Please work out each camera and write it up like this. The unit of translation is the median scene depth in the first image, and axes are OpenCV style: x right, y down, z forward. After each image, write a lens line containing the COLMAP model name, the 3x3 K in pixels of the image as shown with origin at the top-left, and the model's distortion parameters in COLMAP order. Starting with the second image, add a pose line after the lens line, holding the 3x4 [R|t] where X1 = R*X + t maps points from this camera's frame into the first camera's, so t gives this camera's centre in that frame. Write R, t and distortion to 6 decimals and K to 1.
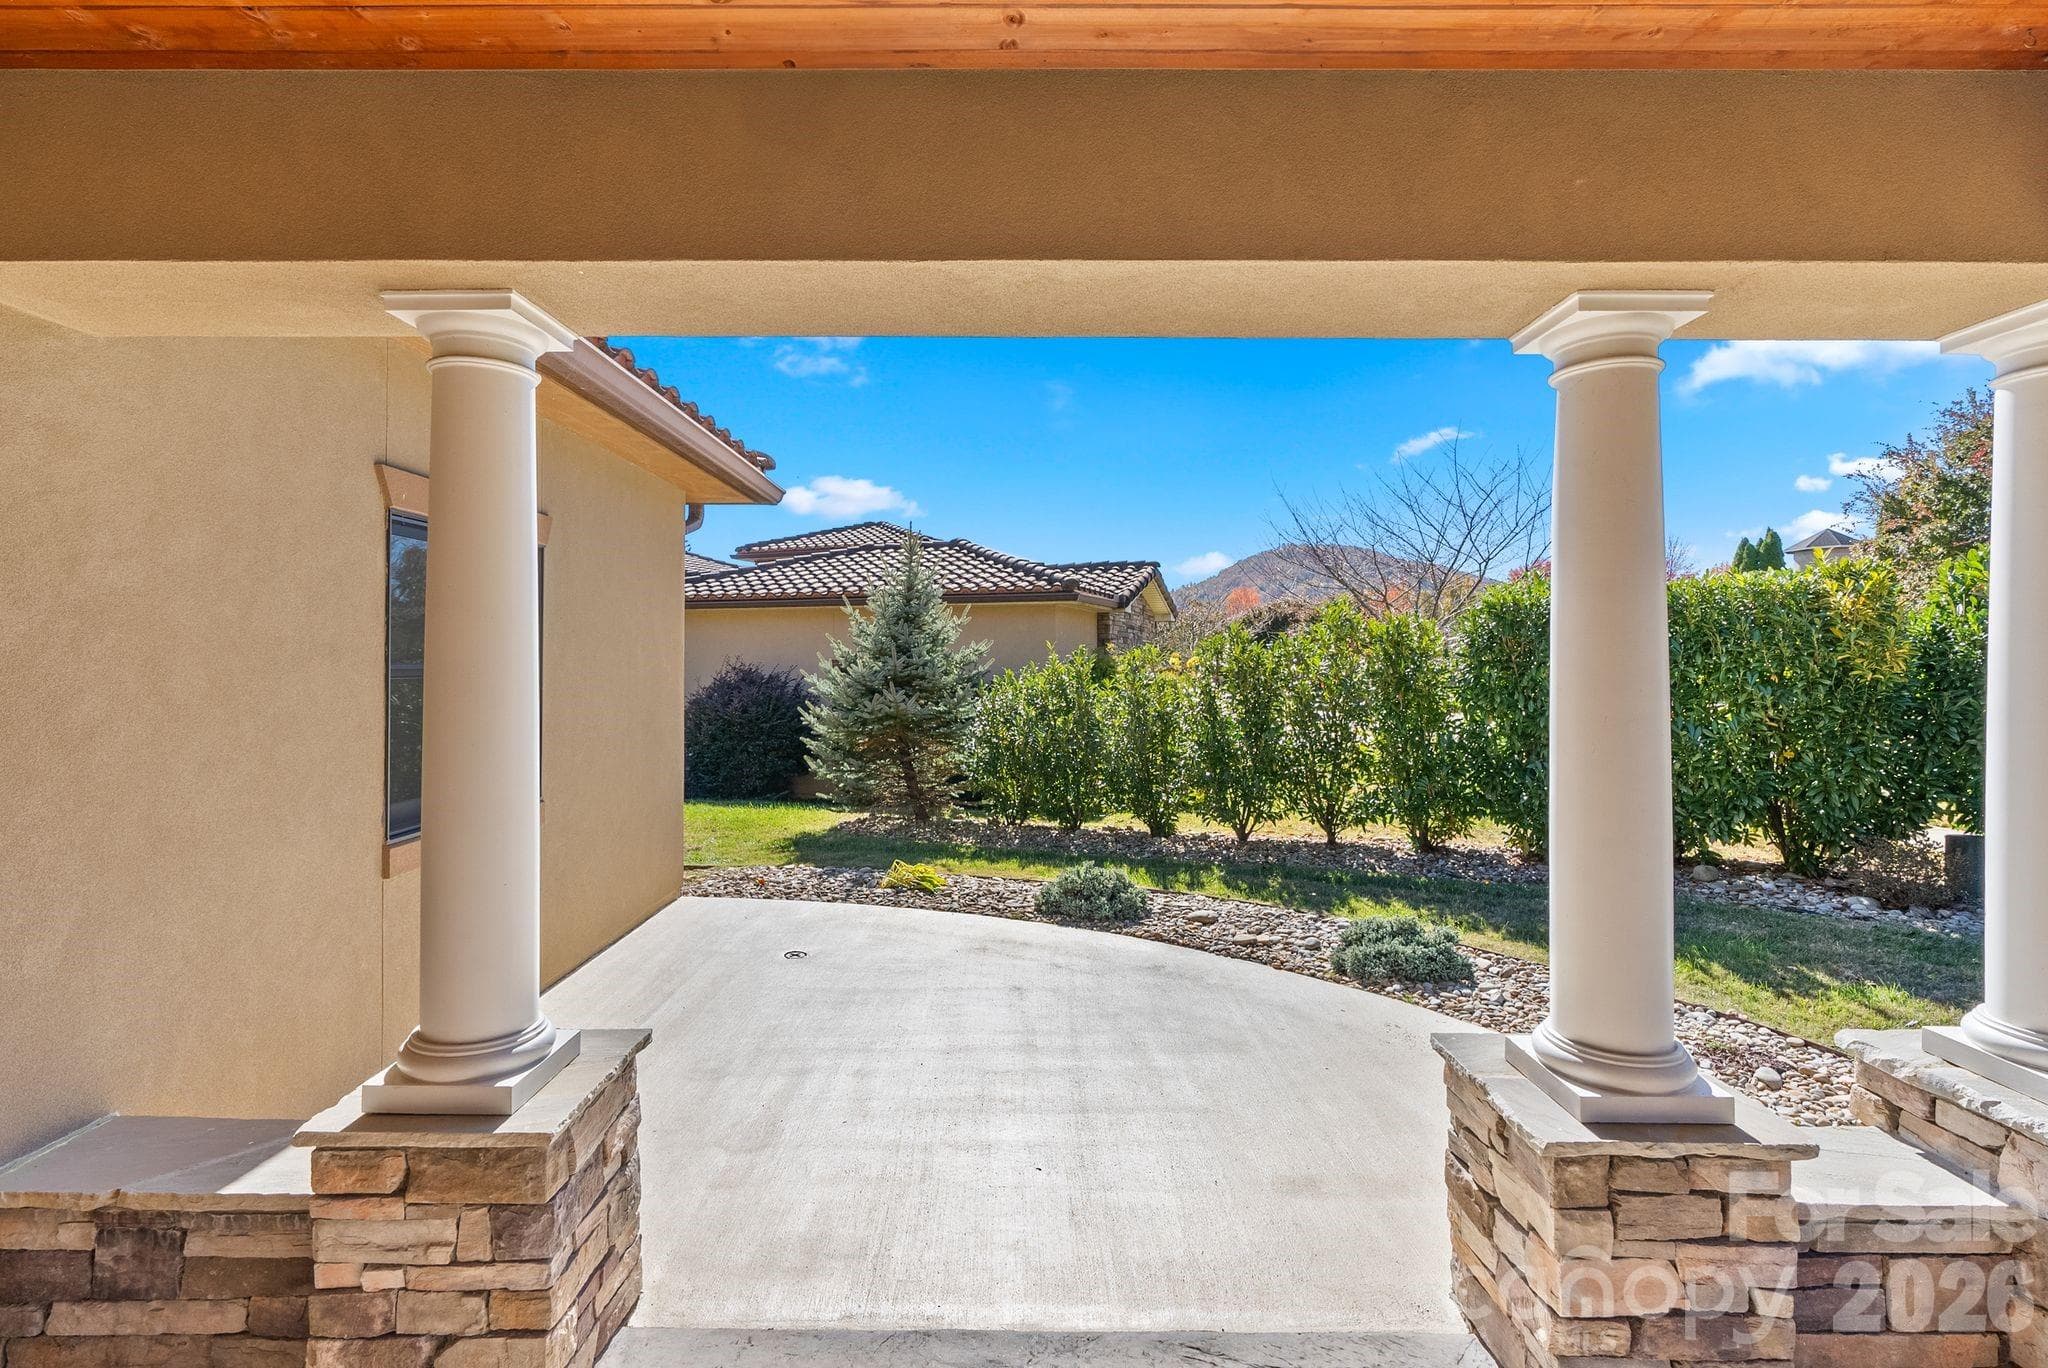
lens RADIAL K [[945.6, 0, 1026.4], [0, 945.6, 665.3], [0, 0, 1]] dist [-0.012322, 0.003846]
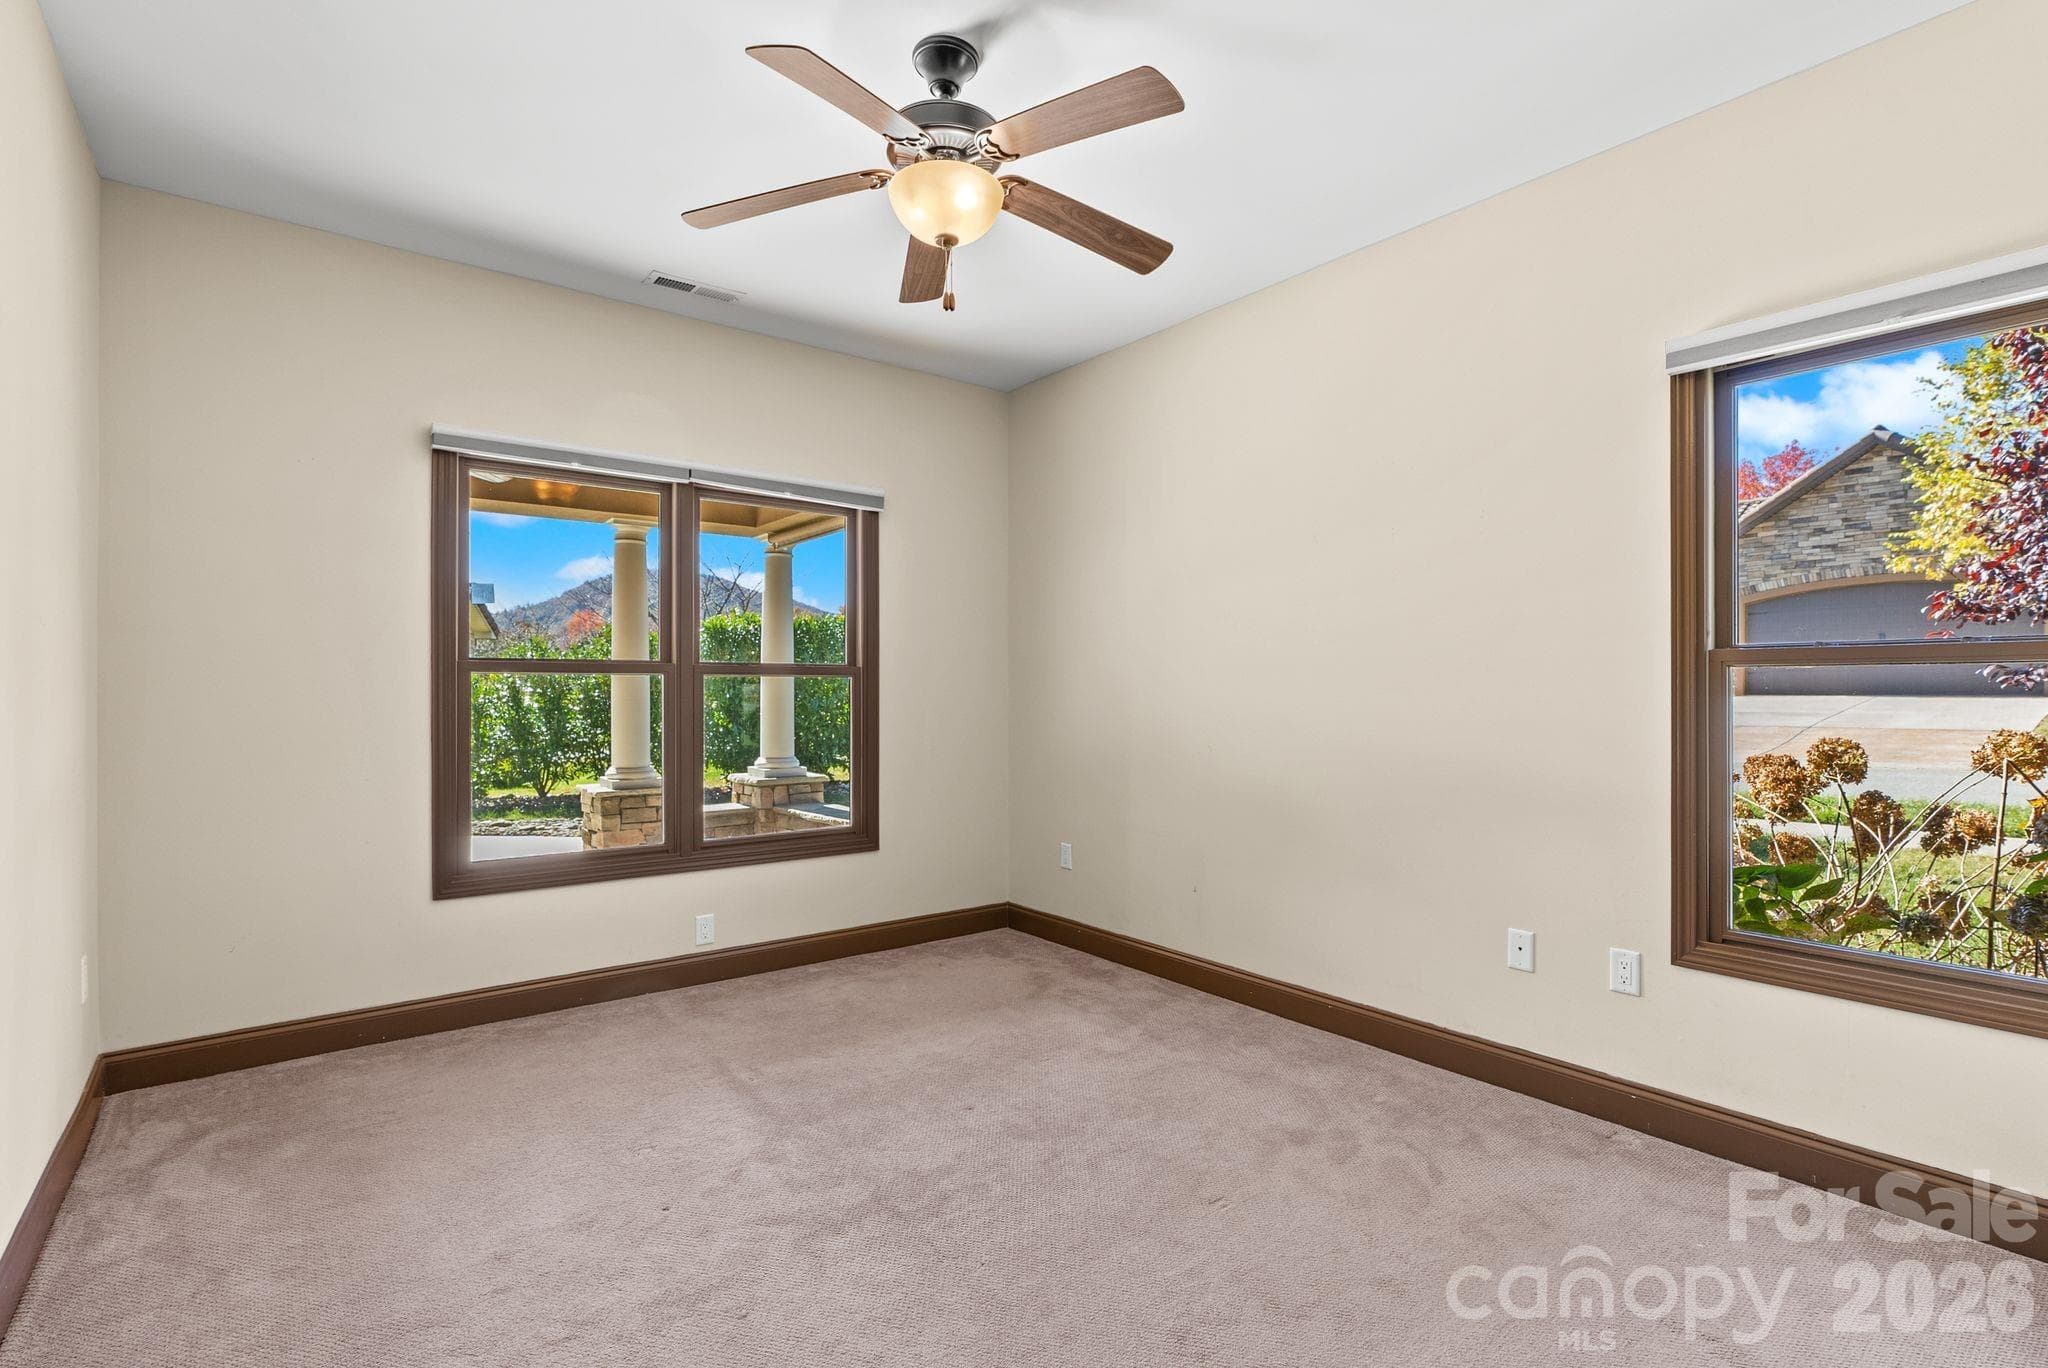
lens RADIAL K [[945.6, 0, 1021.8], [0, 945.6, 688.2], [0, 0, 1]] dist [-0.012322, 0.003846]
pose [[0.793722, 0.000117, 0.608280, -0.053510], [0.003868, 0.999979, -0.005239, 0.043622], [-0.608268, 0.006511, 0.793705, -0.547120]]
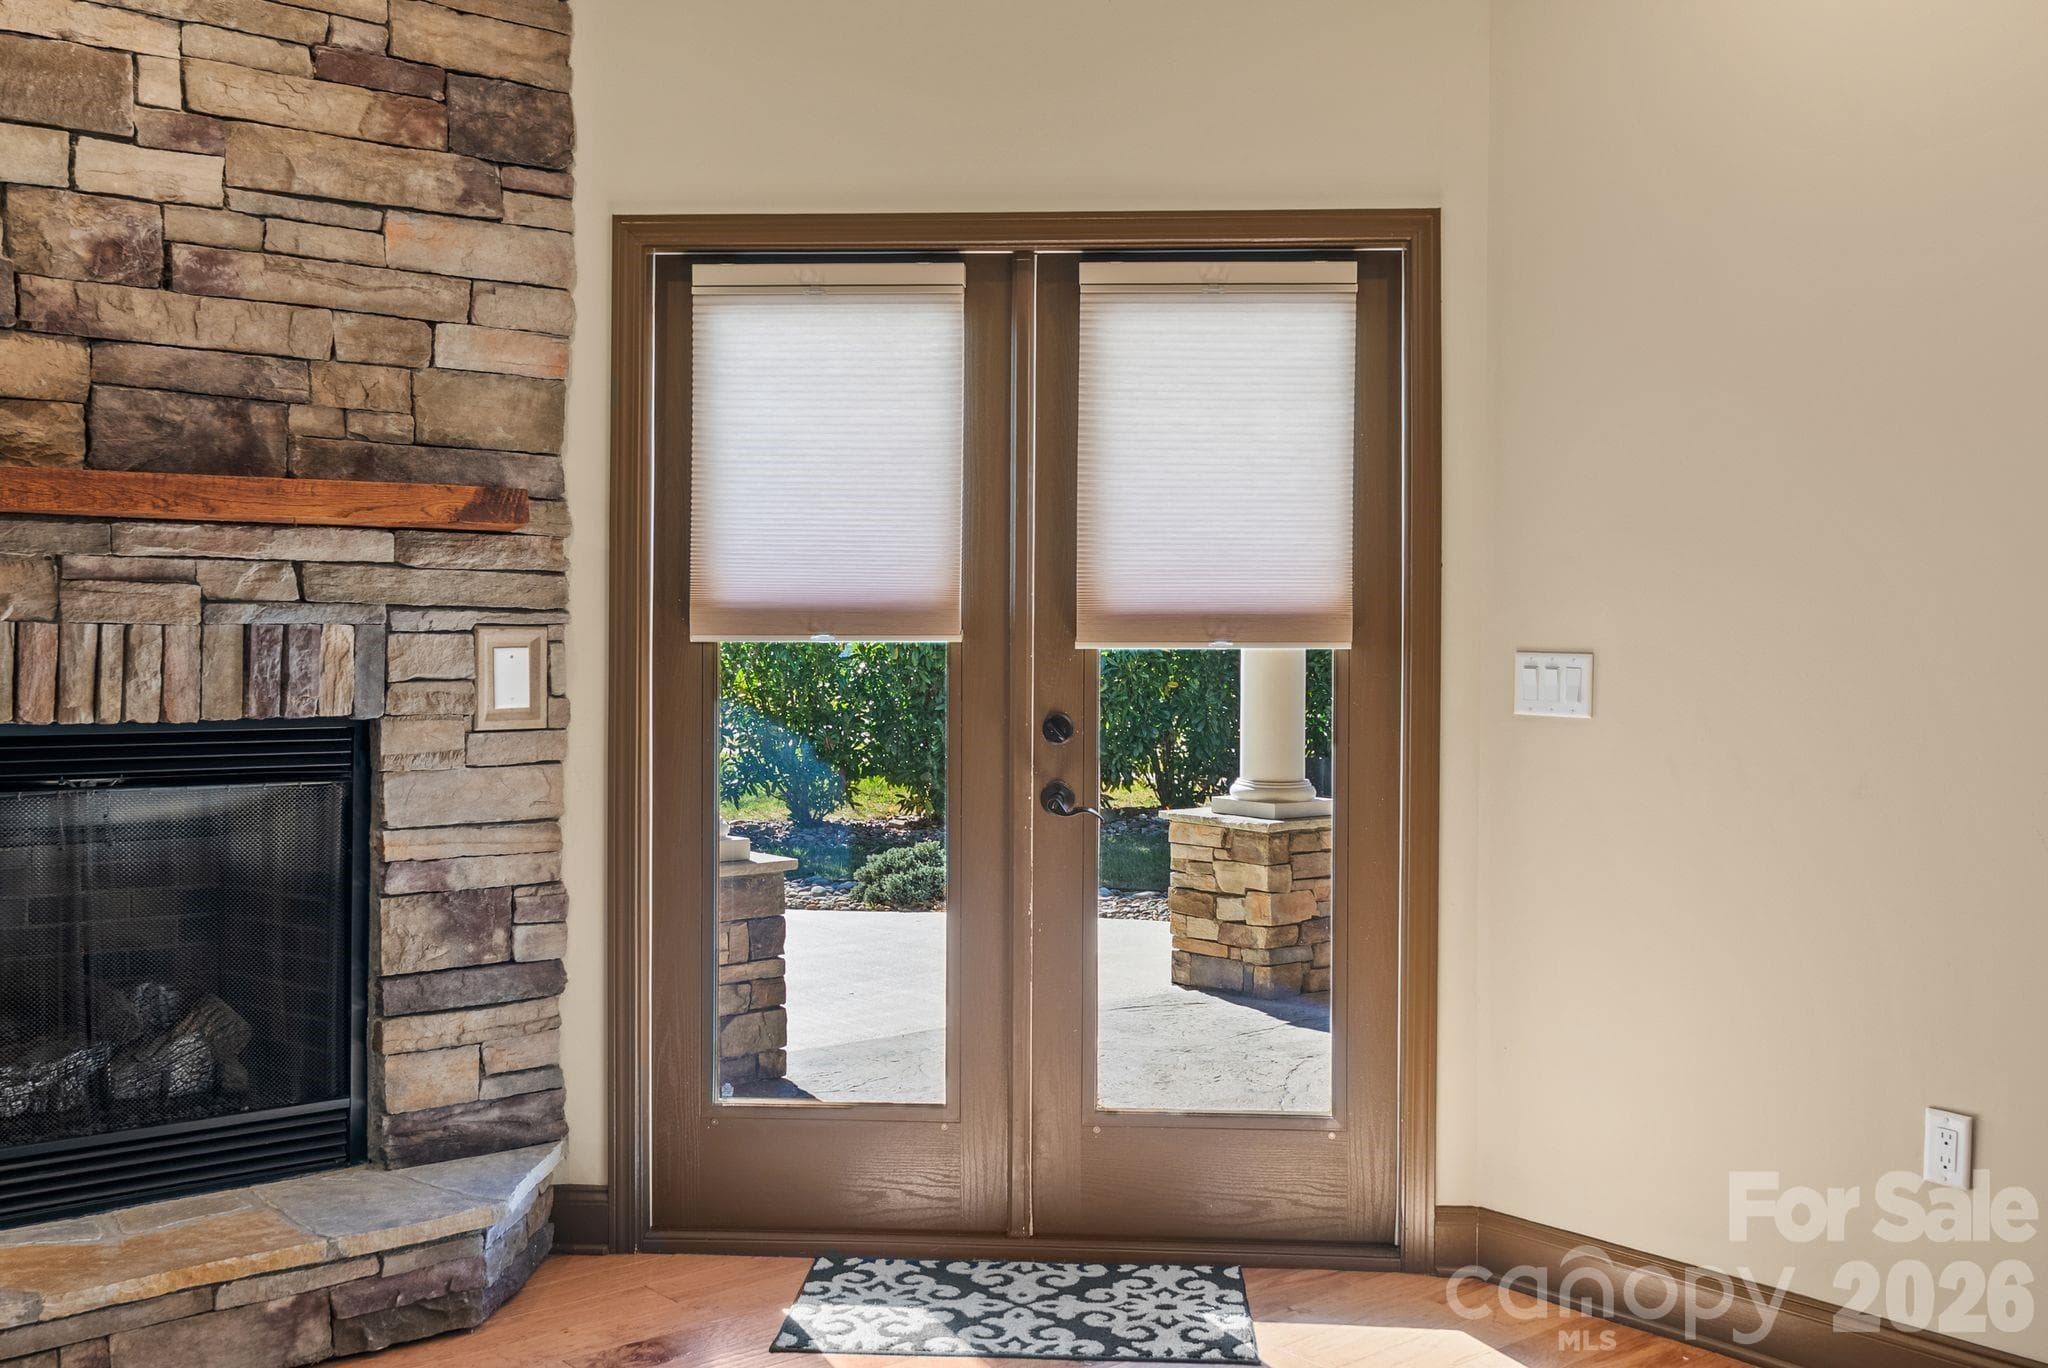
lens RADIAL K [[2050.3, 0, 1002.7], [0, 2050.3, 621.9], [0, 0, 1]] dist [0.047267, 0.000000]
pose [[0.757808, 0.008159, 0.652427, -0.549854], [-0.006753, 0.999966, -0.004662, 0.035417], [-0.652443, -0.000873, 0.757837, -0.373951]]
